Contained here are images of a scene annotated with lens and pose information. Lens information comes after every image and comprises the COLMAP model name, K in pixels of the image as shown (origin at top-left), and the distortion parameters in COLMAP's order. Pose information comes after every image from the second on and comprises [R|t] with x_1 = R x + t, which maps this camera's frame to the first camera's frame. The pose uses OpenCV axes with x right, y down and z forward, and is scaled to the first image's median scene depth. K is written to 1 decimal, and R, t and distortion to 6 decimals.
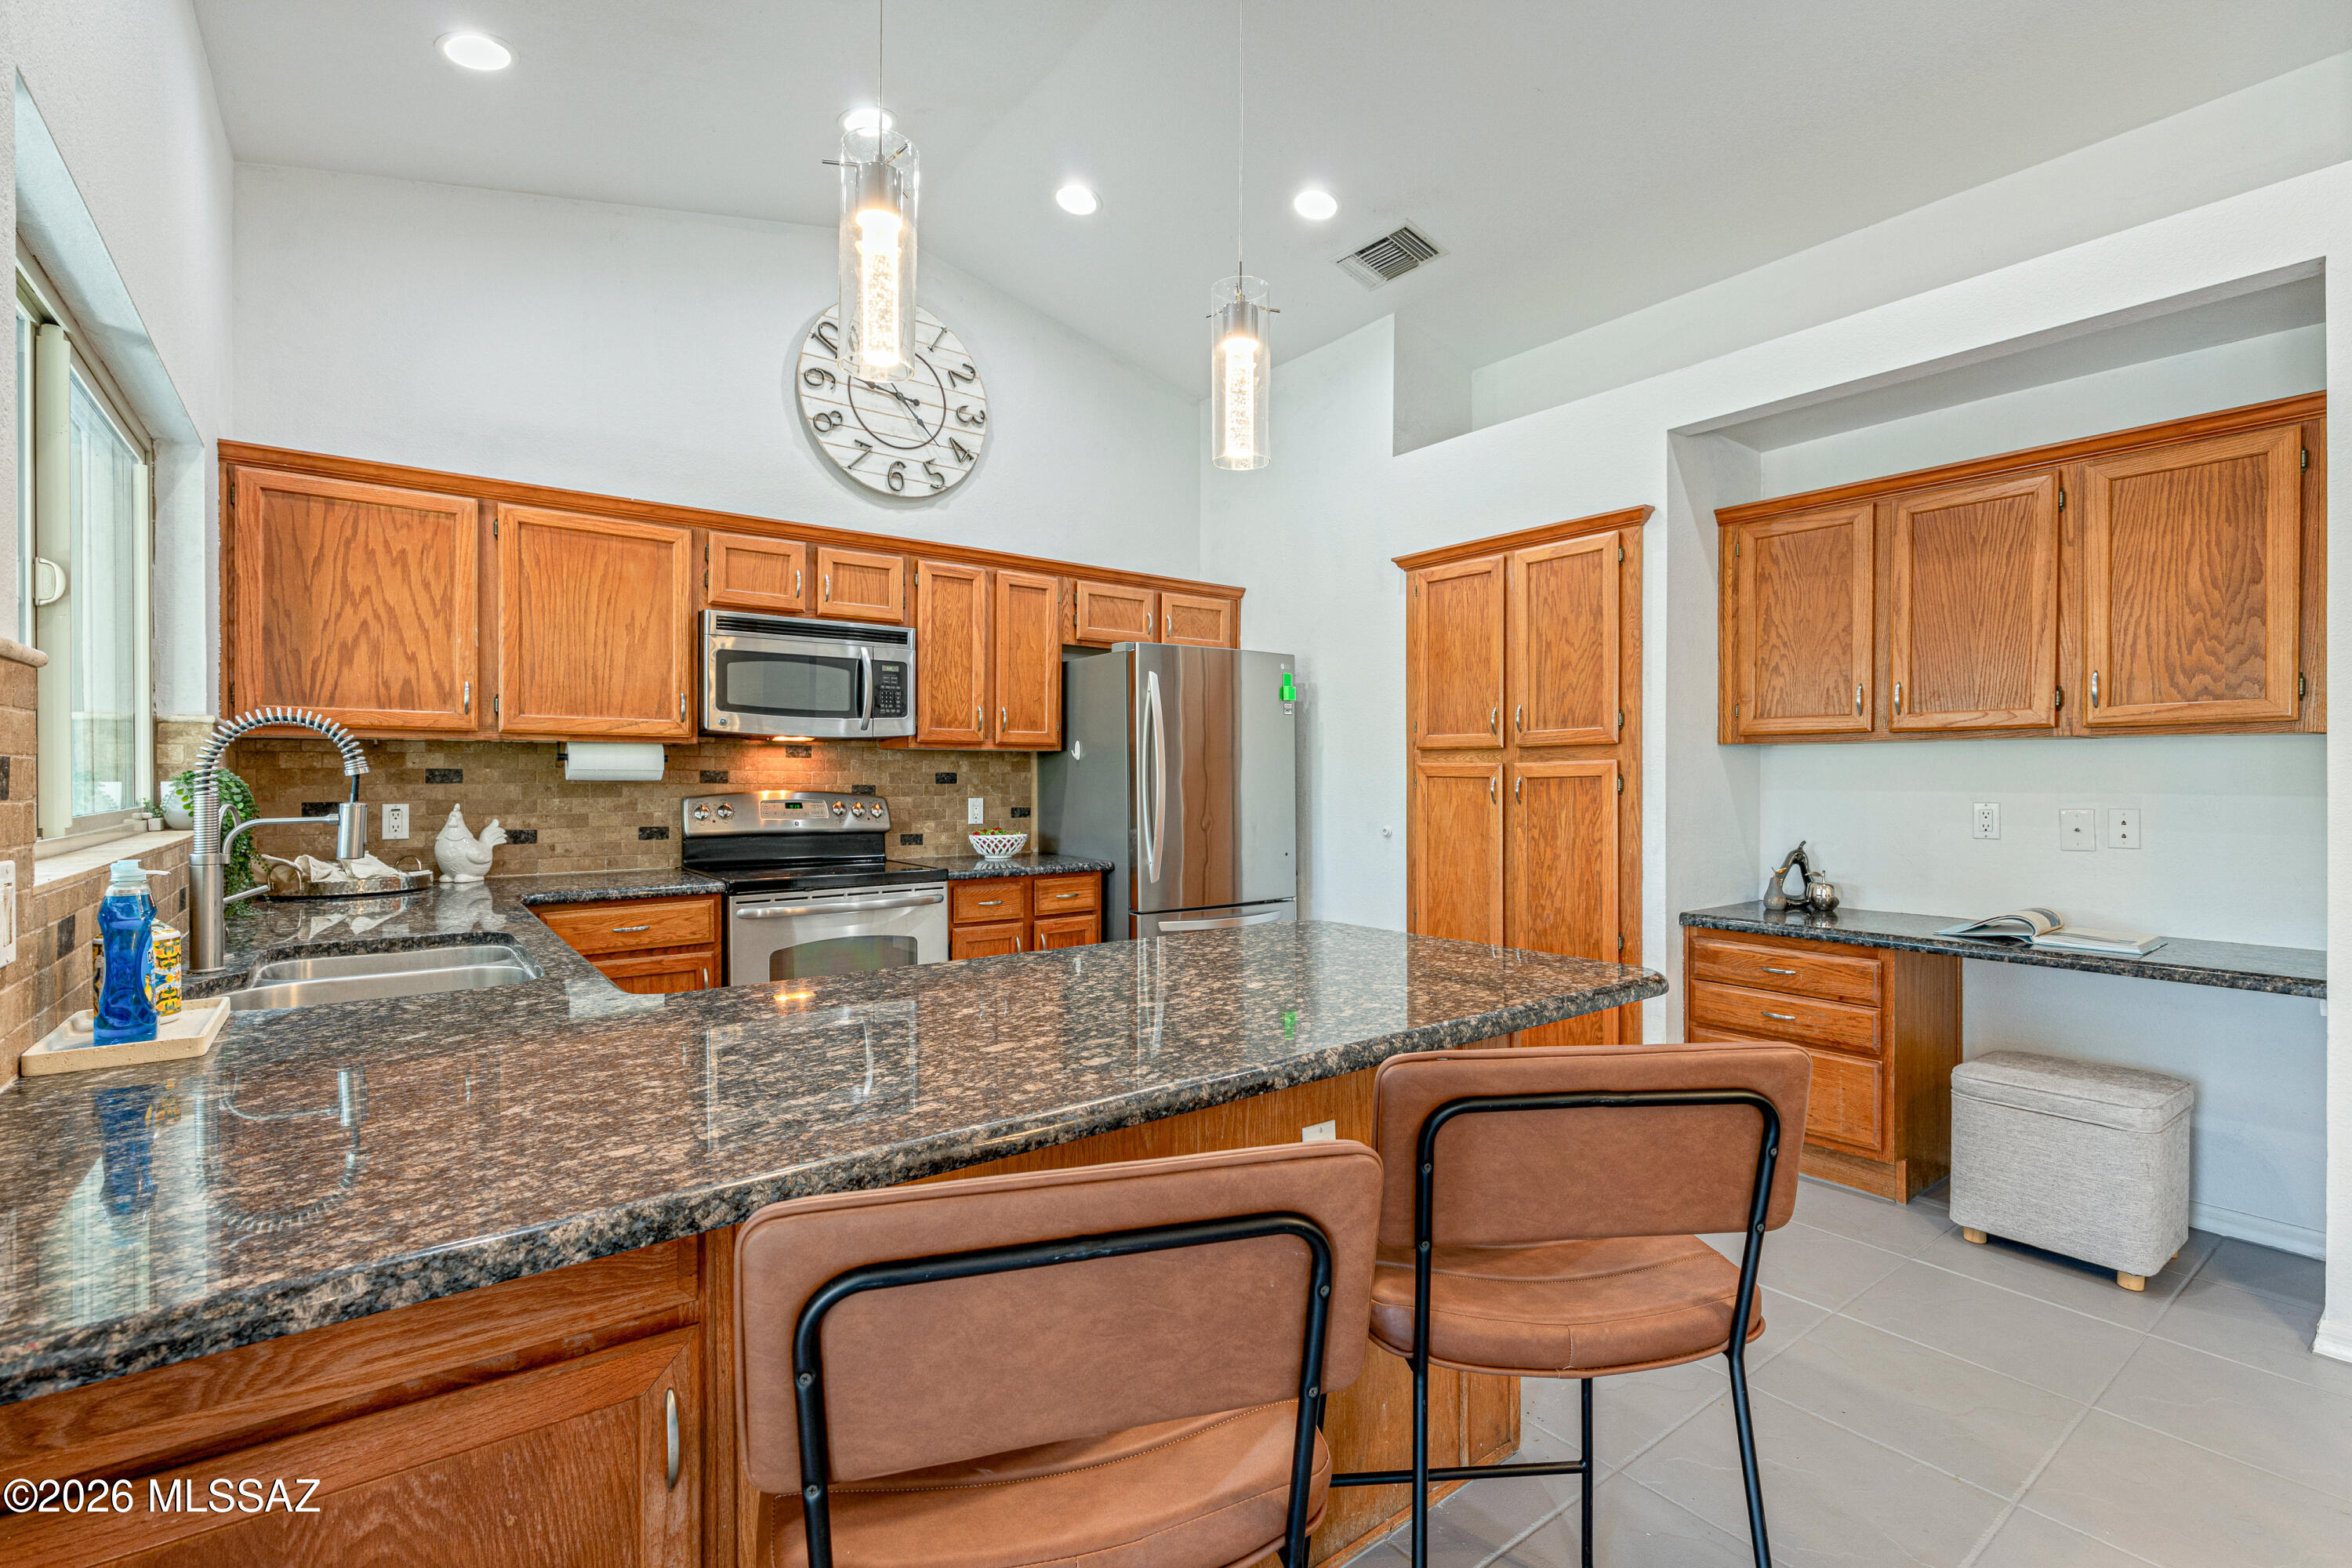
lens RADIAL K [[1056.5, 0, 1171.1], [0, 1056.5, 783.9], [0, 0, 1]] dist [-0.006016, 0.002247]
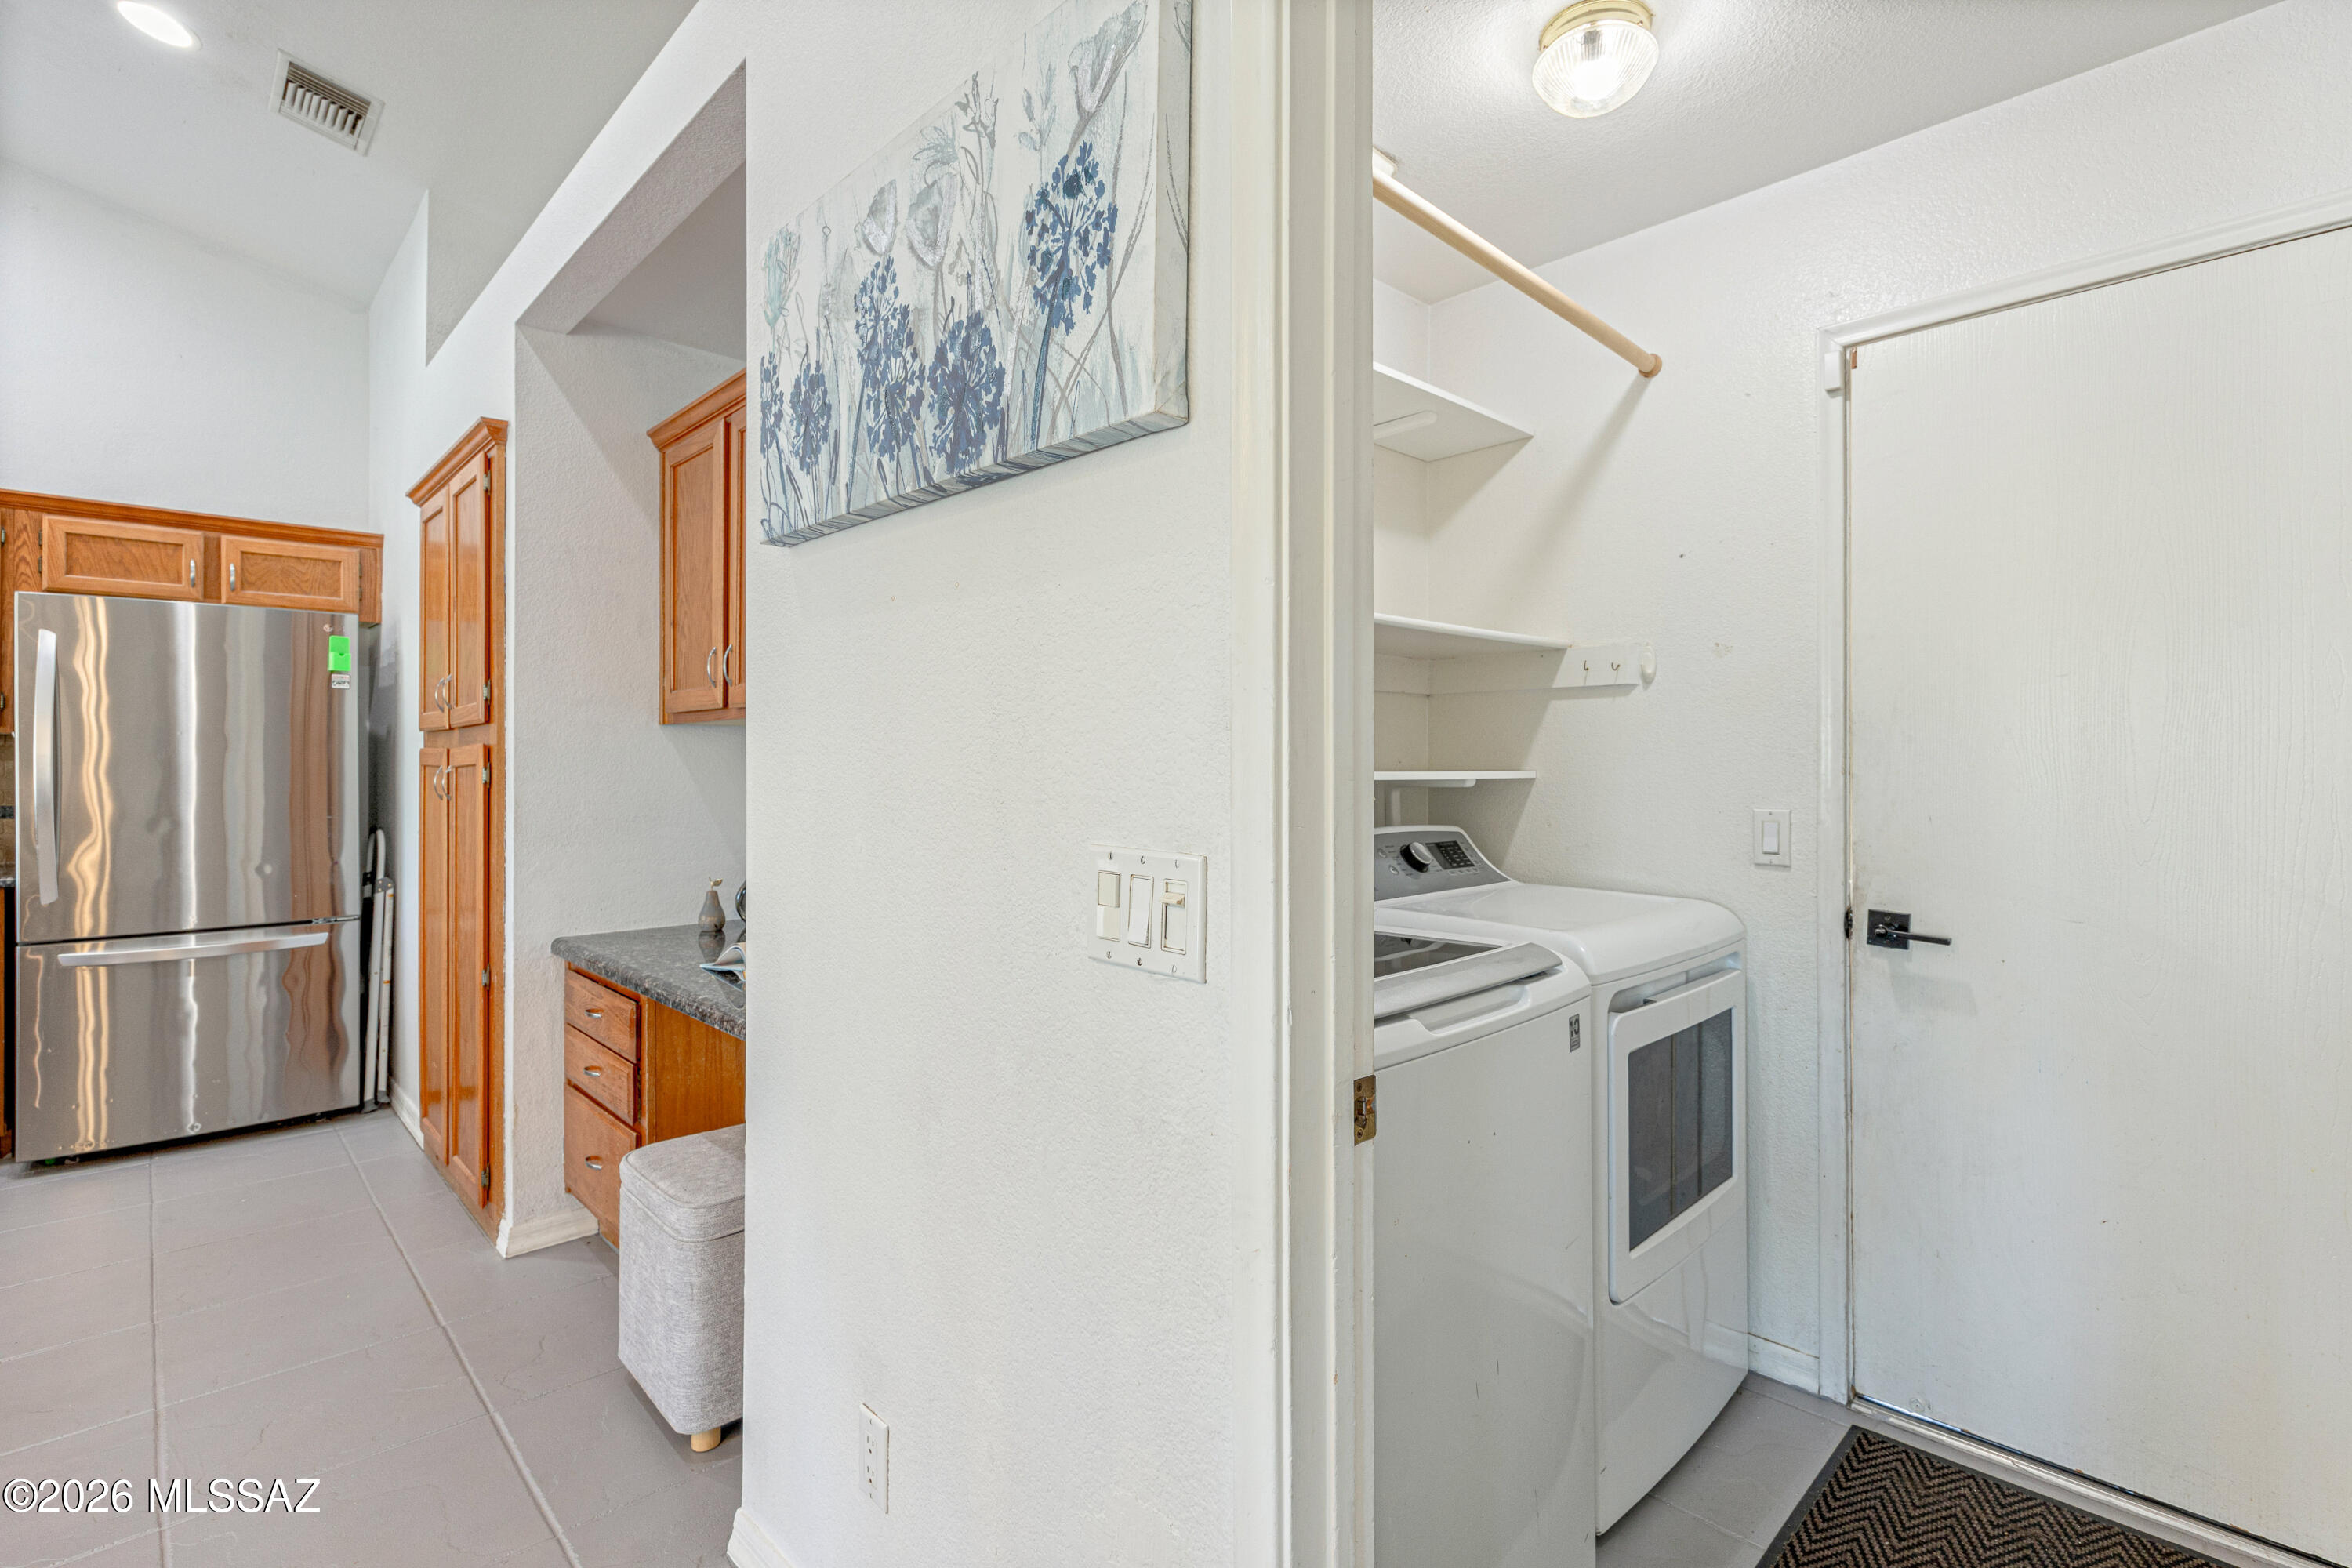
lens RADIAL K [[1097.6, 0, 1175.9], [0, 1097.6, 766.1], [0, 0, 1]] dist [0.005141, -0.001950]
pose [[0.994631, -0.001697, 0.103470, 0.844671], [0.002325, 0.999980, -0.005954, -0.000411], [-0.103458, 0.006162, 0.994615, 0.133556]]
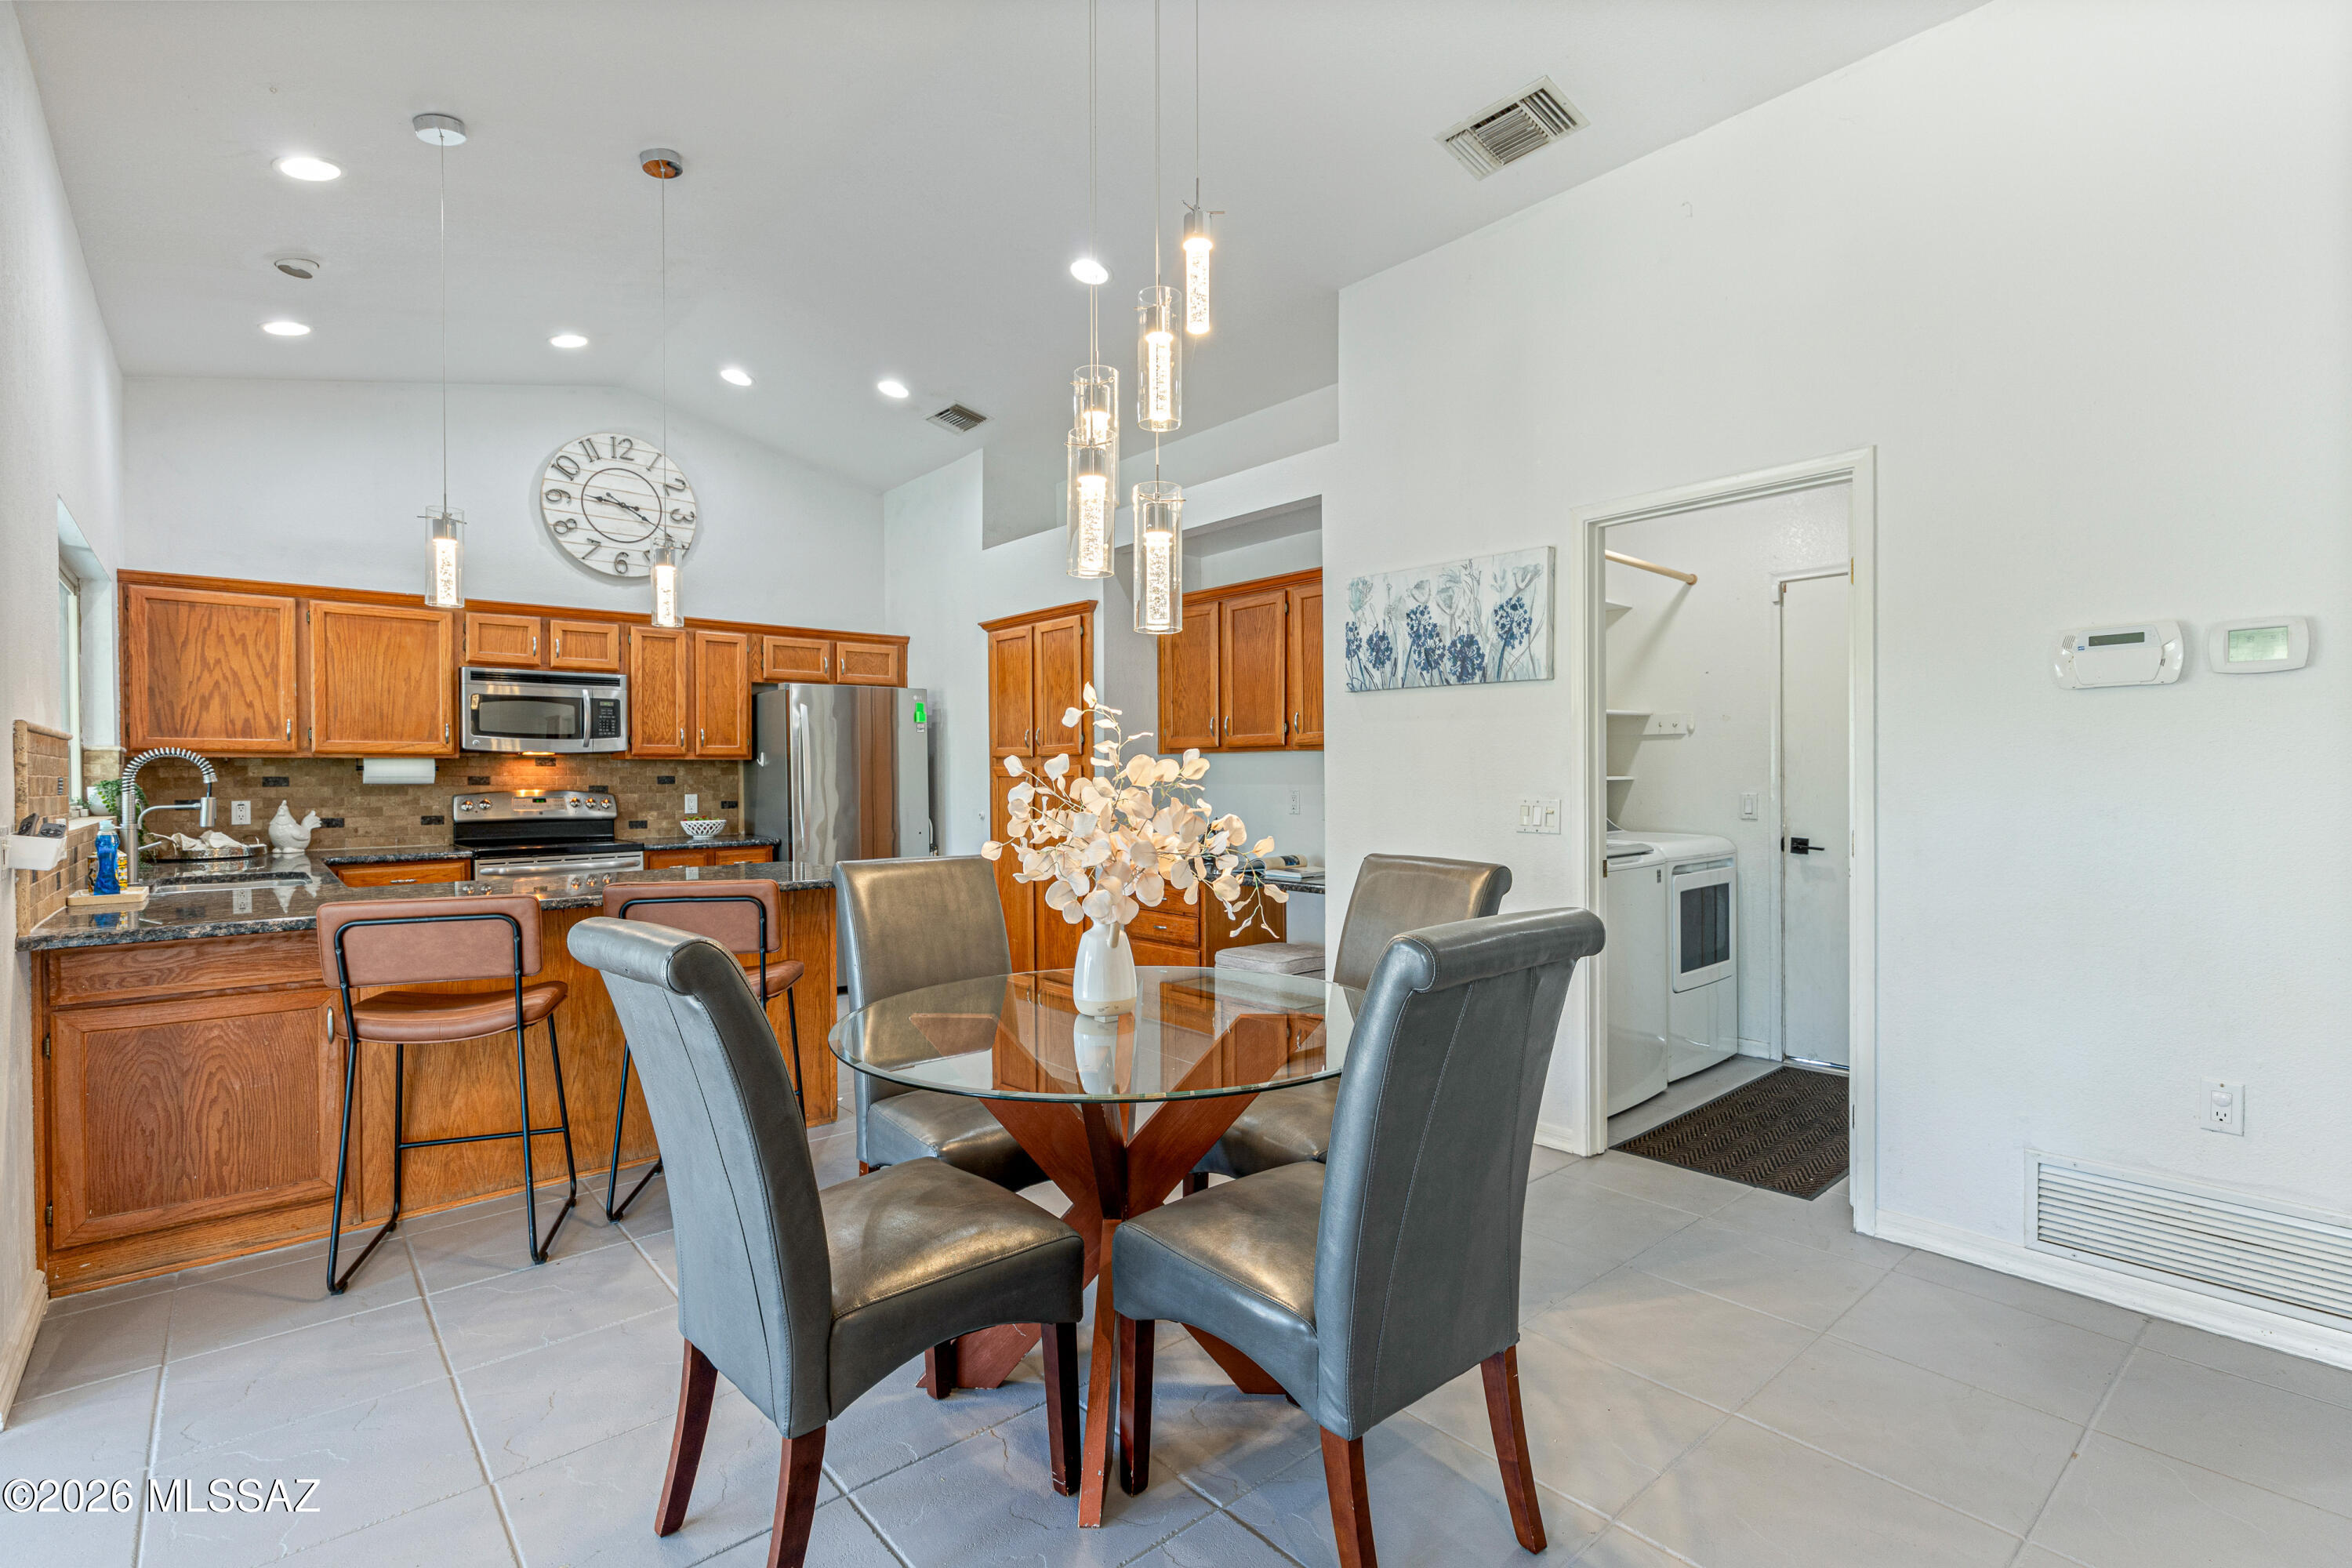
lens RADIAL K [[1097.6, 0, 1171.8], [0, 1097.6, 783.0], [0, 0, 1]] dist [0.005141, -0.001950]
pose [[0.998443, -0.007773, 0.055237, 0.463777], [0.007658, 0.999968, 0.002280, 0.000369], [-0.055253, -0.001853, 0.998471, -0.589438]]
